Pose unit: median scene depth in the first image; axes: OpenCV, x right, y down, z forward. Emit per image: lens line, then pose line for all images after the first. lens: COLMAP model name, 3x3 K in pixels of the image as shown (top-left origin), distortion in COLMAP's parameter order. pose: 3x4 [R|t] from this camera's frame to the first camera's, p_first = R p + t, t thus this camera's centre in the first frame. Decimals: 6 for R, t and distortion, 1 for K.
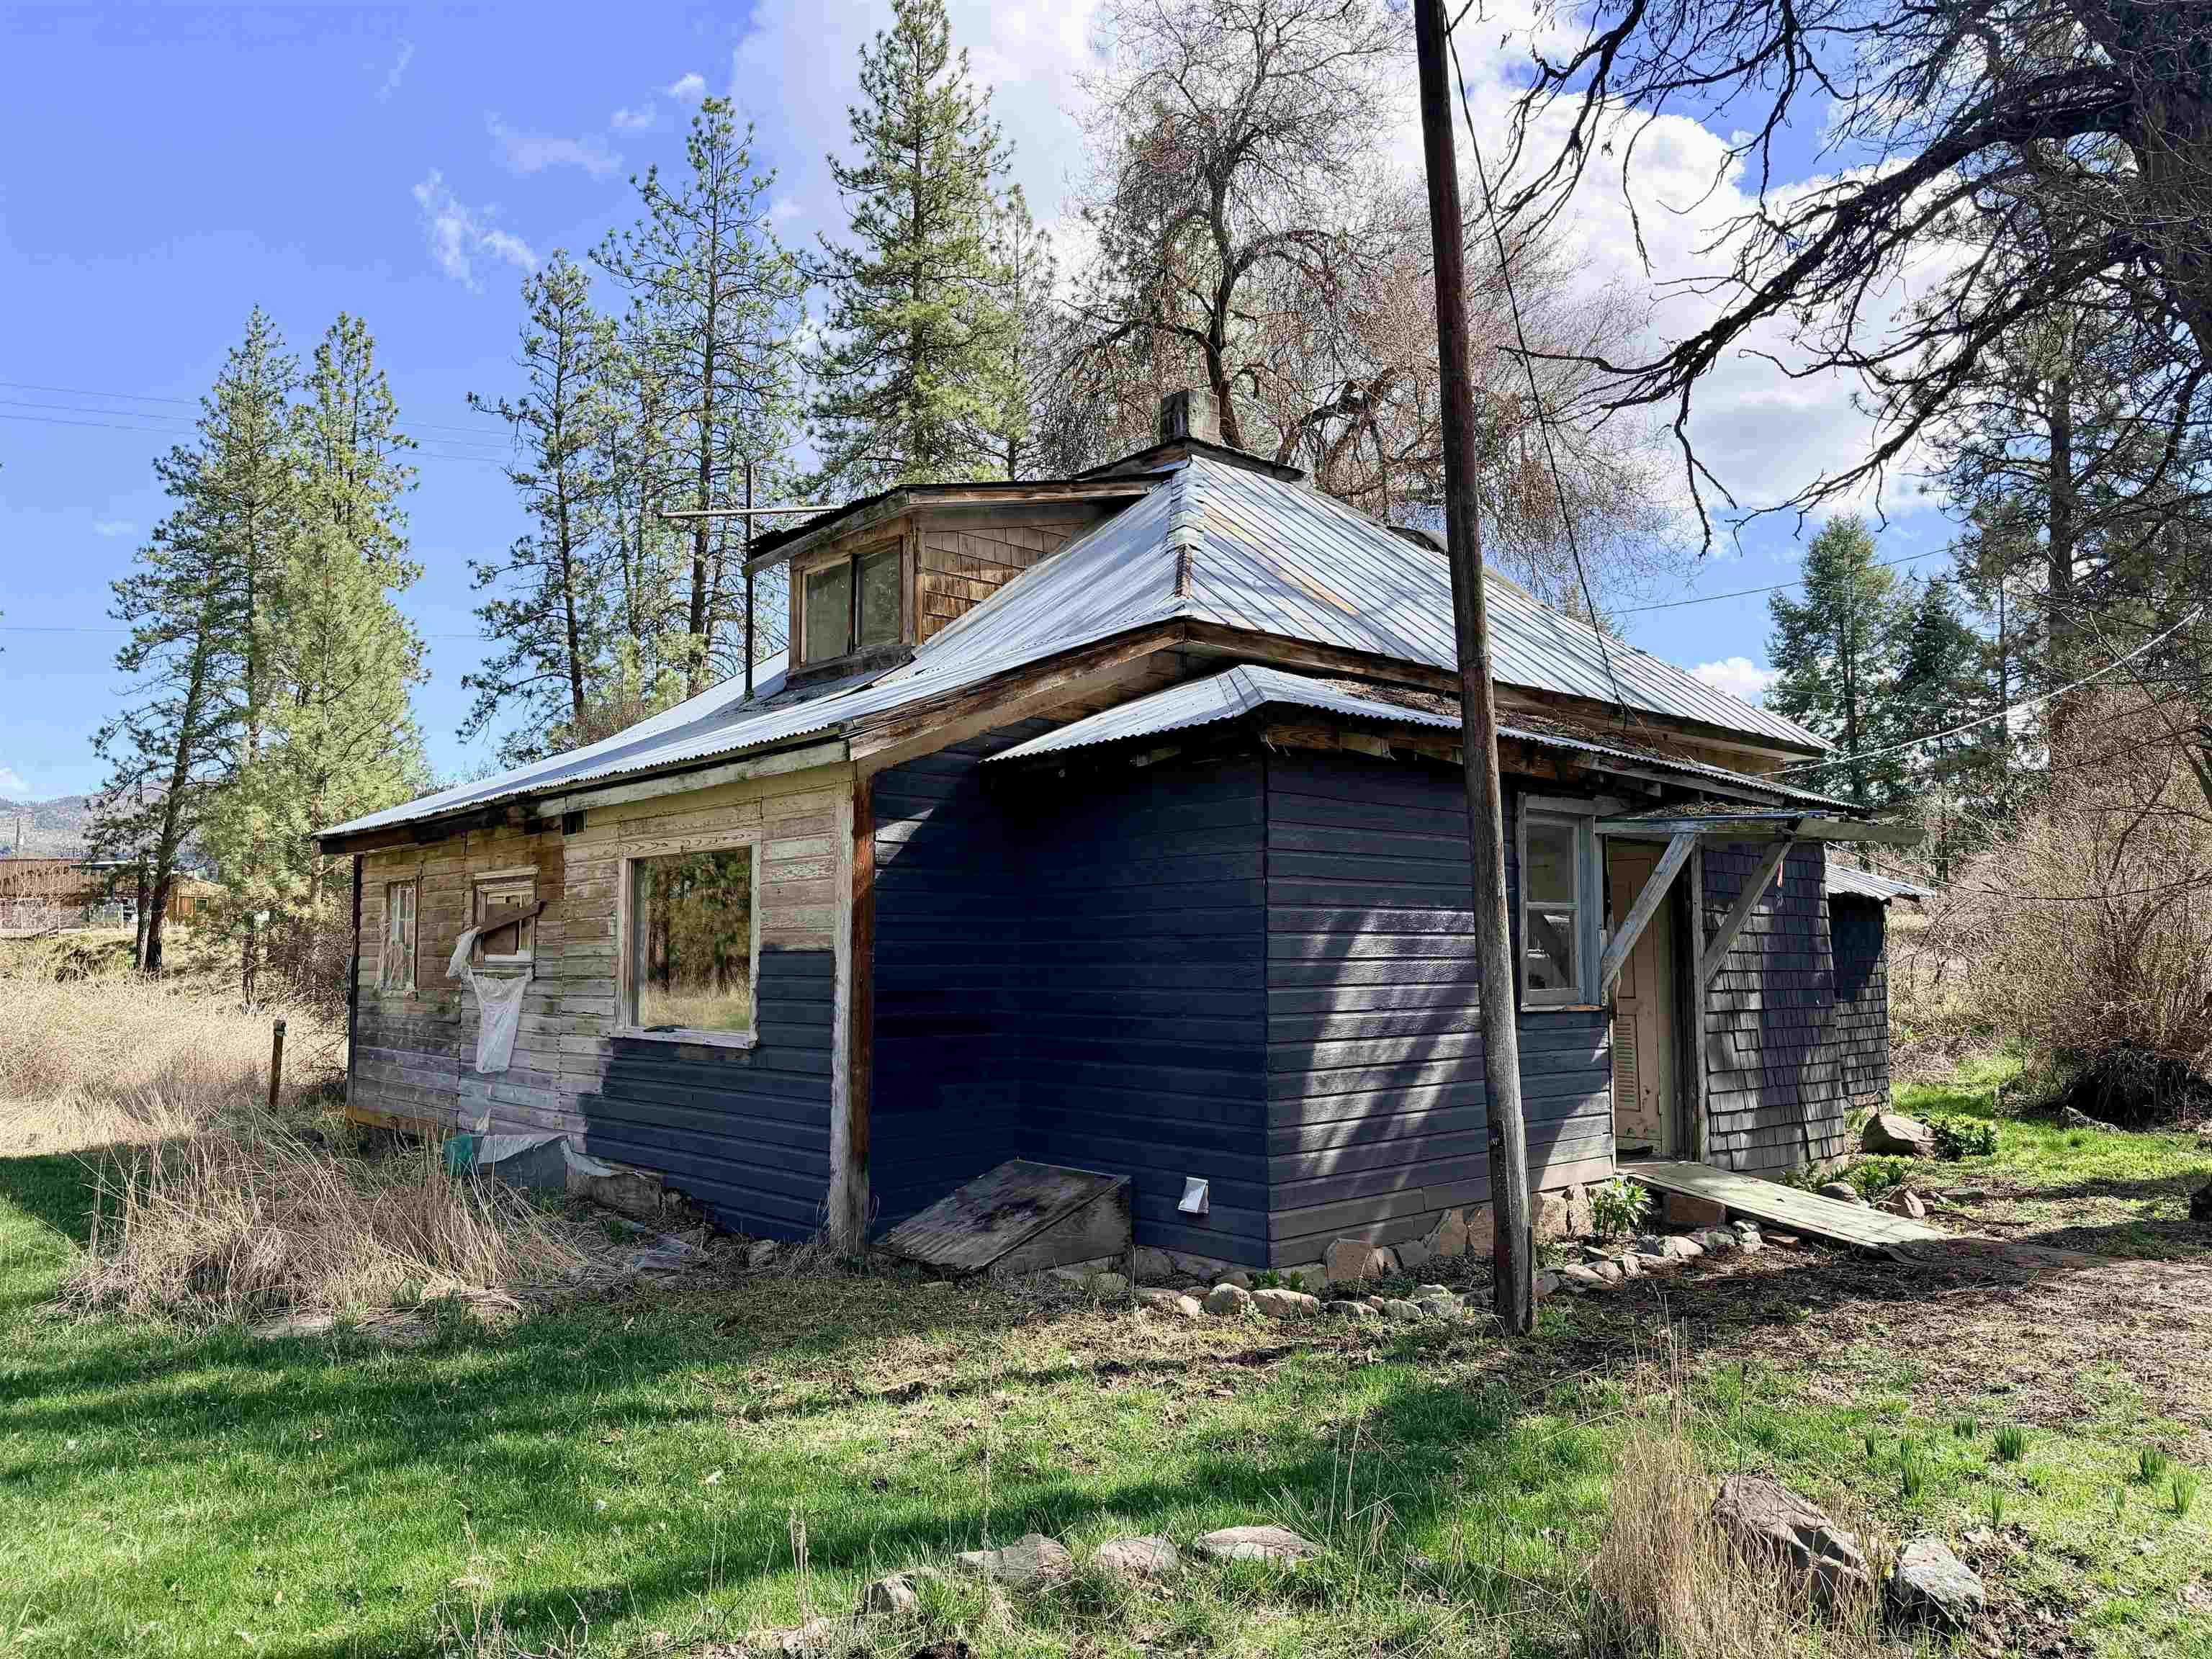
lens RADIAL K [[1566.7, 0, 1115.3], [0, 1566.7, 832.3], [0, 0, 1]] dist [0.069495, -0.080968]
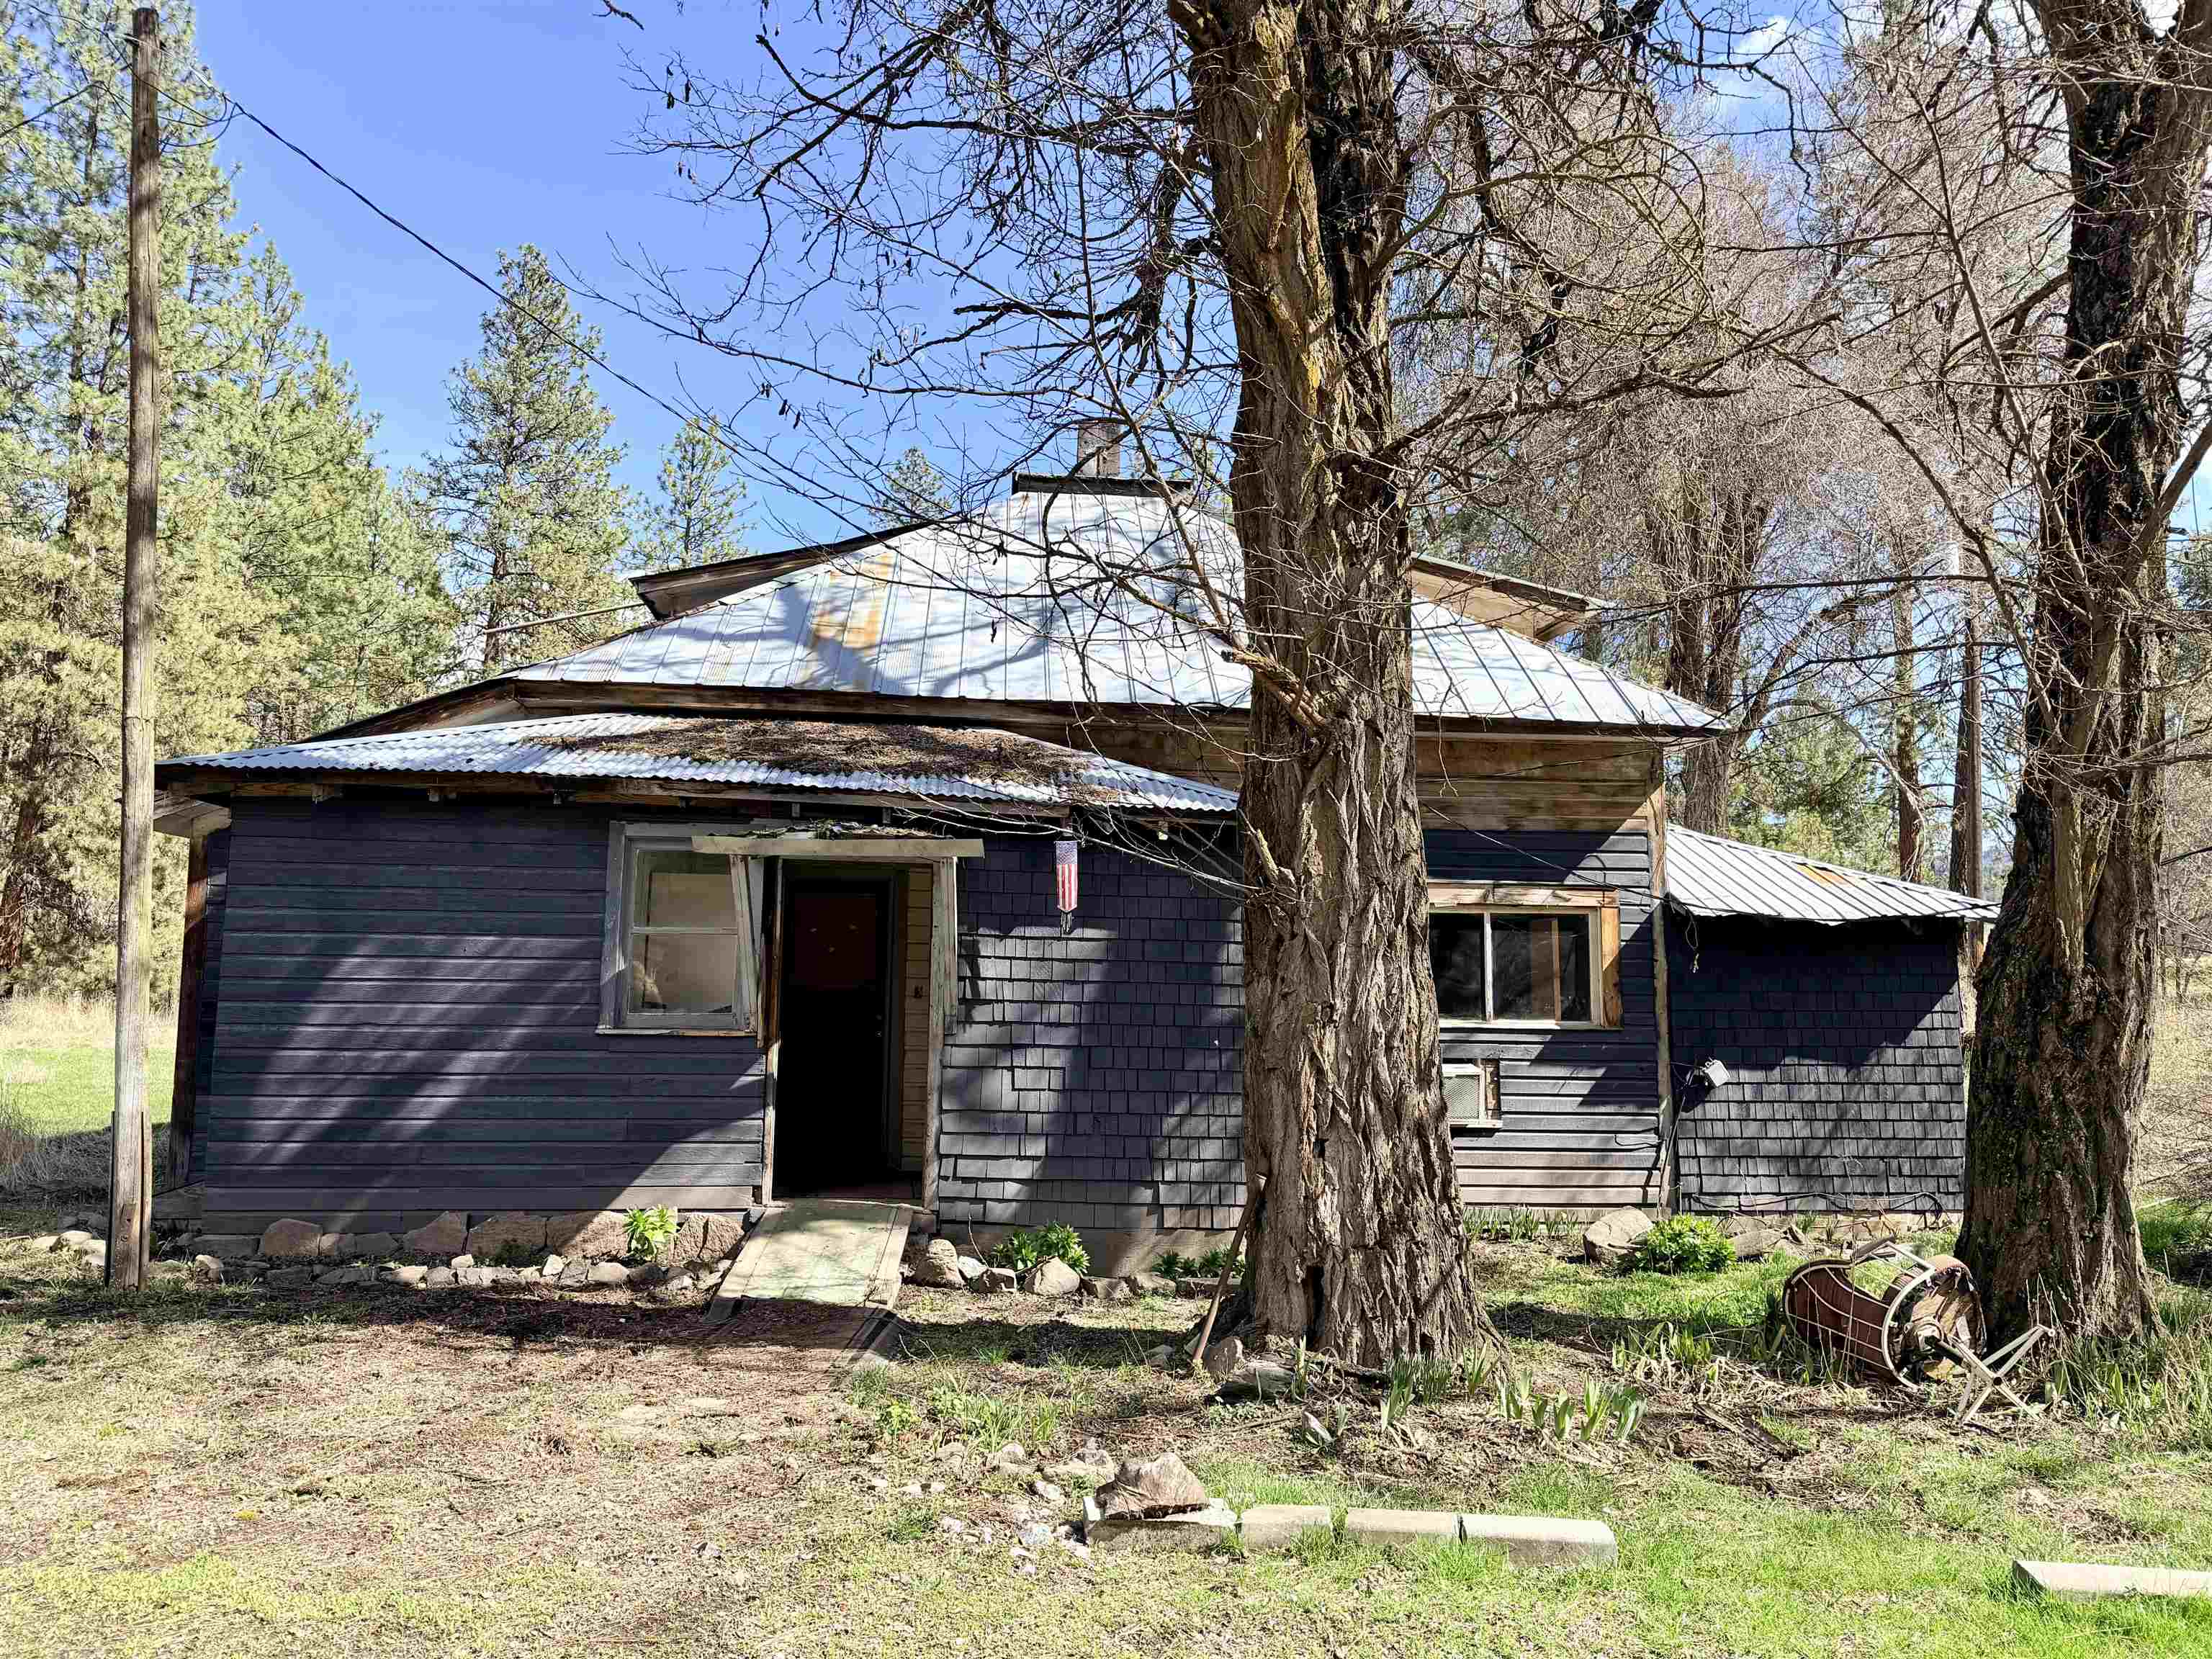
lens RADIAL K [[1566.7, 0, 1104.4], [0, 1566.7, 841.7], [0, 0, 1]] dist [0.069495, -0.080968]
pose [[0.774518, -0.042031, -0.631154, 1.245920], [0.035749, 0.999104, -0.022665, 0.025069], [0.631541, -0.005008, 0.775327, 0.431672]]
